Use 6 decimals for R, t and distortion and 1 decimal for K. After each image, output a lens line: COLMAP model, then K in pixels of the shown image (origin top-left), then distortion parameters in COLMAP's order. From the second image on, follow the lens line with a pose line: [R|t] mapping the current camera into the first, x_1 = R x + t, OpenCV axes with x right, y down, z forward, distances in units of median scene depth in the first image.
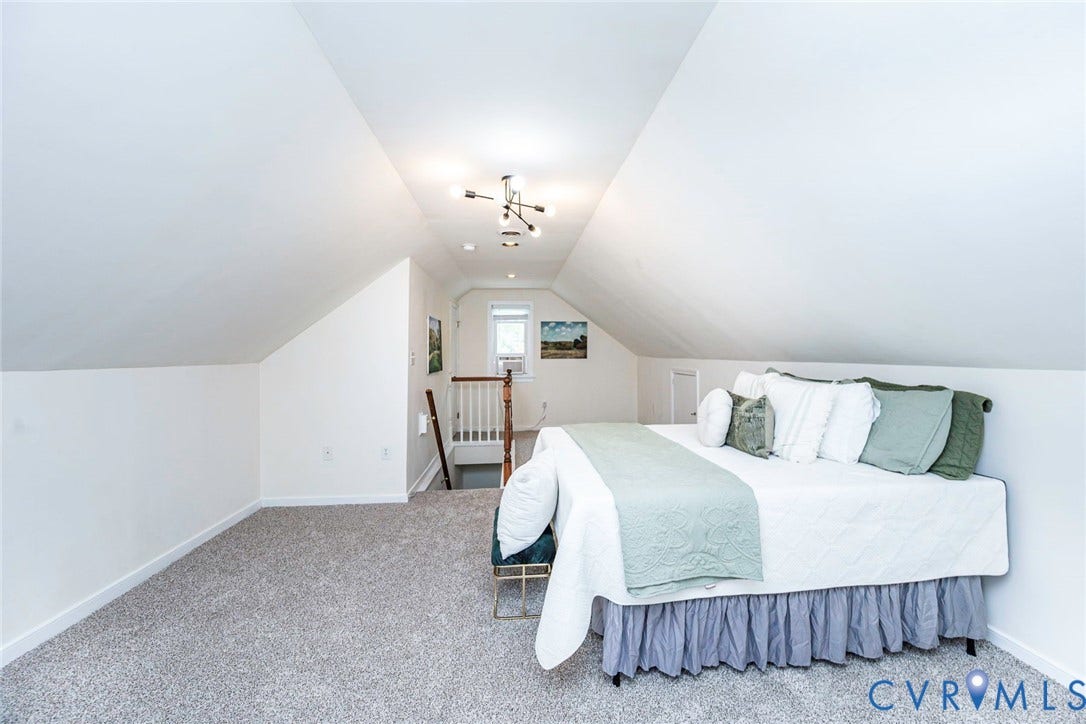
lens RADIAL K [[422.8, 0, 564.2], [0, 422.8, 352.4], [0, 0, 1]] dist [-0.001791, 0.000112]
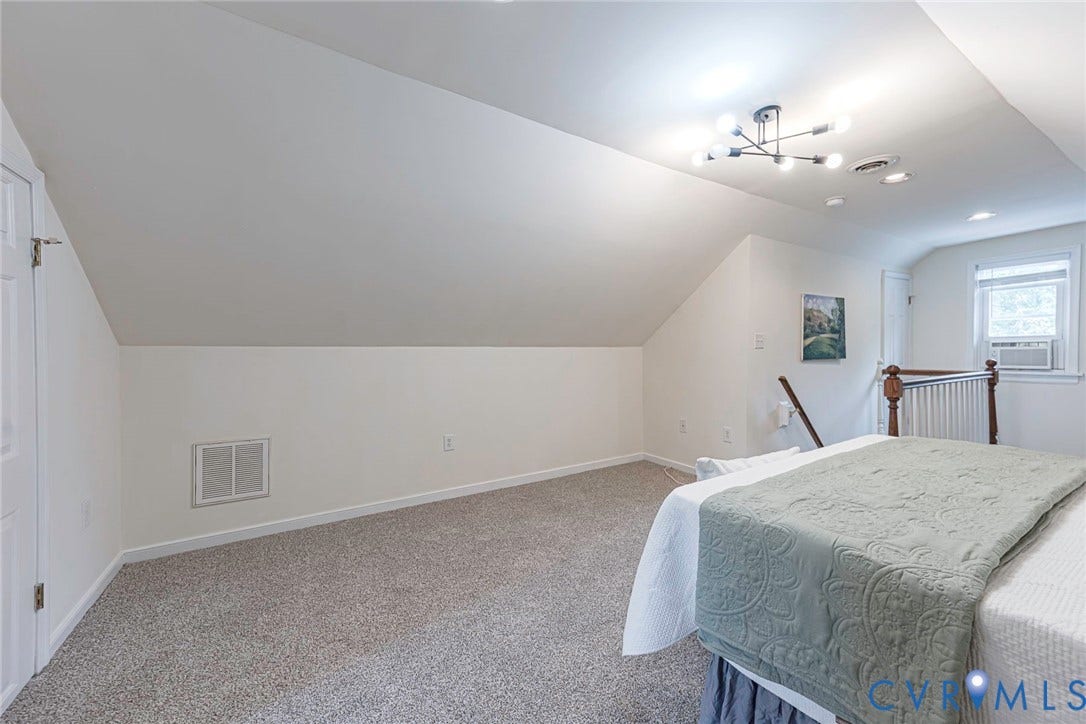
lens RADIAL K [[422.8, 0, 542.7], [0, 422.8, 355.6], [0, 0, 1]] dist [-0.001791, 0.000112]
pose [[0.408716, 0.002350, -0.912659, 0.232880], [0.014058, 0.999862, 0.008870, 0.023019], [0.912553, -0.016455, 0.408627, 0.141098]]
